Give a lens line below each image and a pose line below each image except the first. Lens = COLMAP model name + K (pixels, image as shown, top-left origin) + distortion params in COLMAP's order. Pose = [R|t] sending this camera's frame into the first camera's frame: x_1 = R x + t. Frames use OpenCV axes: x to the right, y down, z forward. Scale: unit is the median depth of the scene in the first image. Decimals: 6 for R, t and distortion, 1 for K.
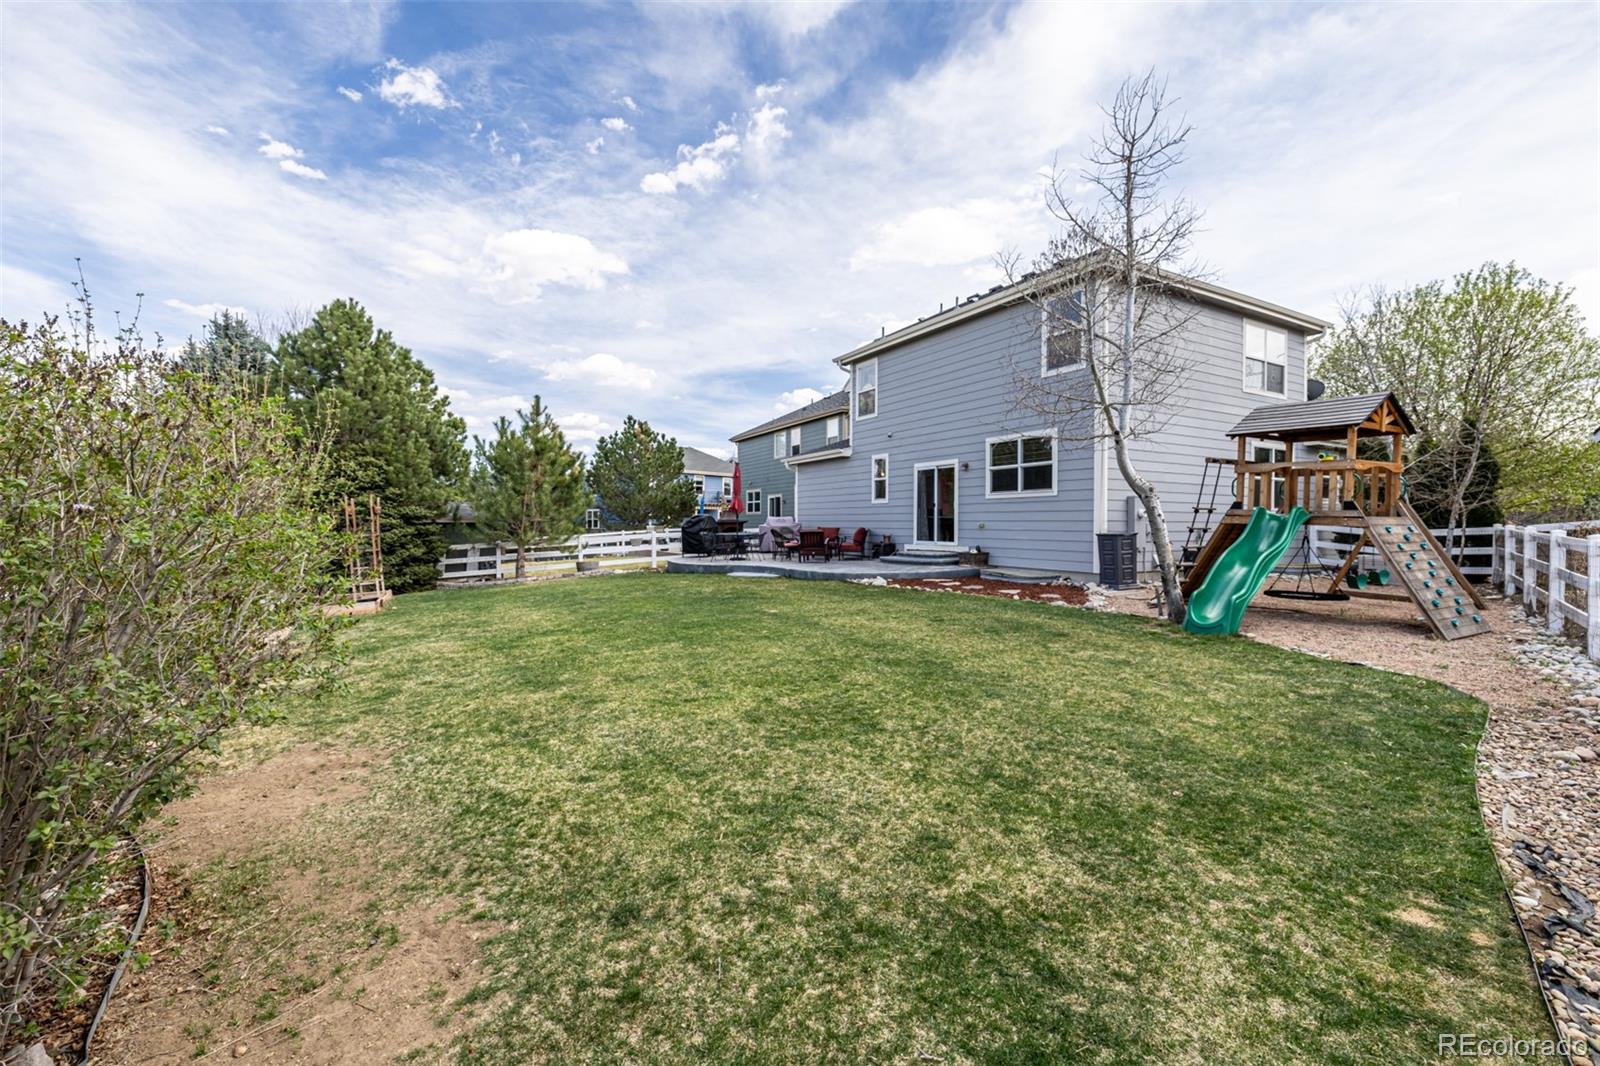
lens RADIAL K [[666.8, 0, 795.6], [0, 666.8, 533.7], [0, 0, 1]] dist [-0.001475, 0.000022]
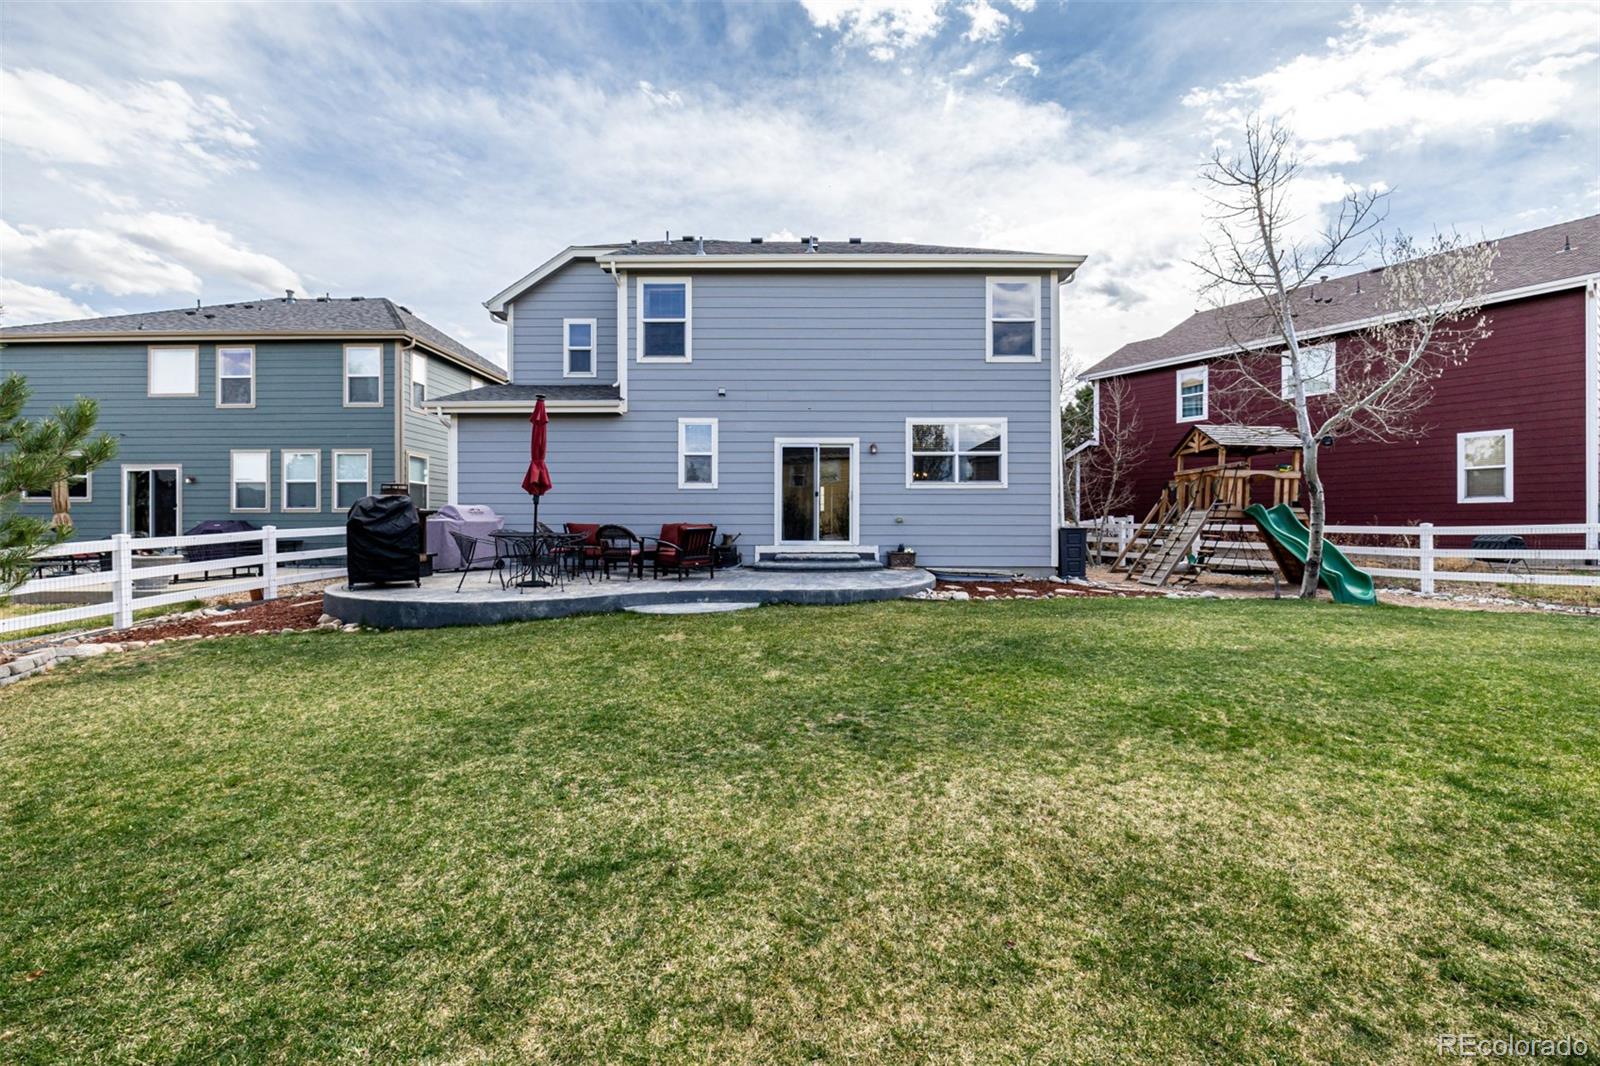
lens RADIAL K [[675.0, 0, 797.1], [0, 675.0, 535.8], [0, 0, 1]] dist [0.001253, -0.000071]
pose [[0.481924, 0.007643, 0.876180, -0.477964], [0.014418, 0.999757, -0.016651, 0.017895], [-0.876095, 0.020657, 0.481696, 0.631635]]
